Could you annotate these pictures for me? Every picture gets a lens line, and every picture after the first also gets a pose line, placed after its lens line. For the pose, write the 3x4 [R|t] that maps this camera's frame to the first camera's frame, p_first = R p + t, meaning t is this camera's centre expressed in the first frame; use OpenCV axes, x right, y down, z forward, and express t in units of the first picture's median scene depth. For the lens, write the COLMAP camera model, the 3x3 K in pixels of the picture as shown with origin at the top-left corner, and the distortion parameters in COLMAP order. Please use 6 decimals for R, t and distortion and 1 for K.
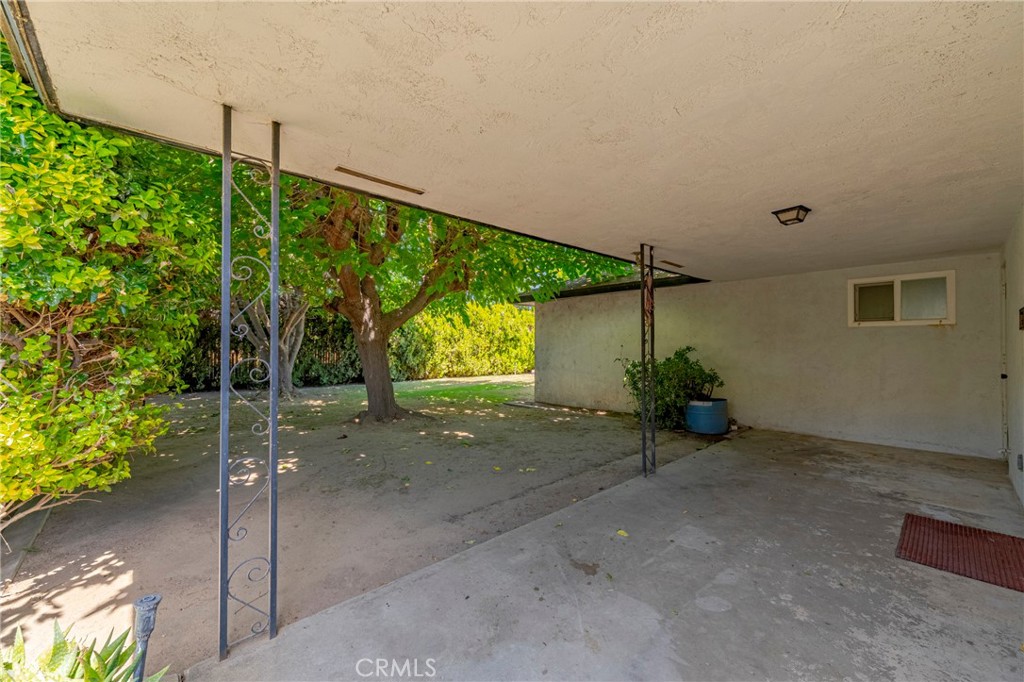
lens RADIAL K [[404.7, 0, 512.0], [0, 404.7, 341.0], [0, 0, 1]] dist [-0.001203, 0.000109]
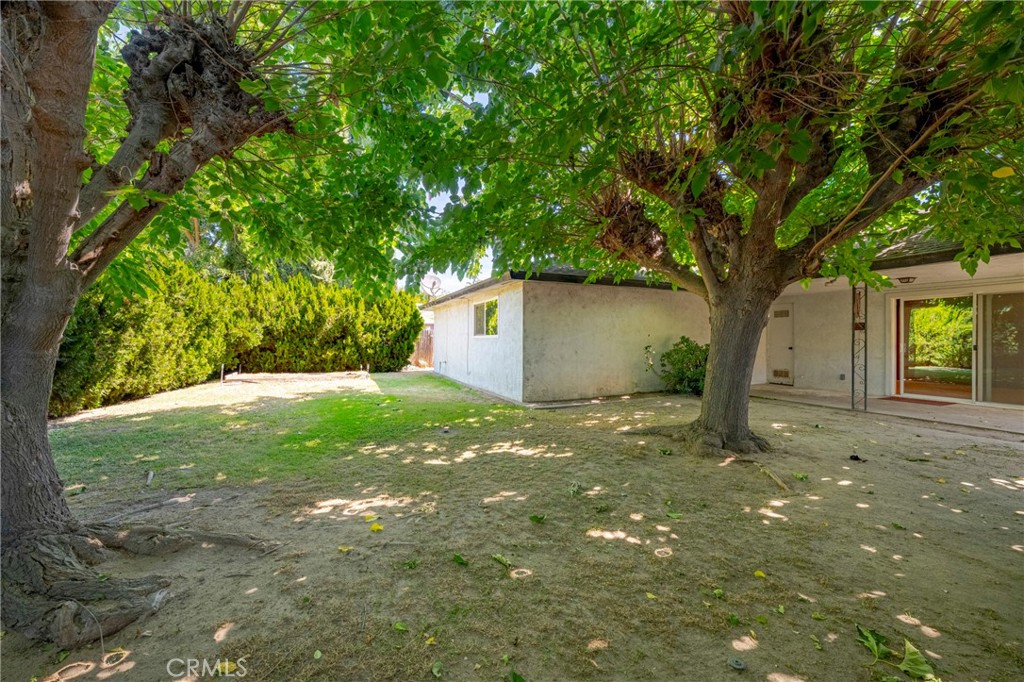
lens RADIAL K [[404.7, 0, 512.0], [0, 404.7, 341.0], [0, 0, 1]] dist [-0.001203, 0.000109]
pose [[0.339706, -0.003886, 0.940524, -0.788986], [-0.012377, 0.999886, 0.008602, 0.019754], [-0.940450, -0.014563, 0.339620, 0.817109]]
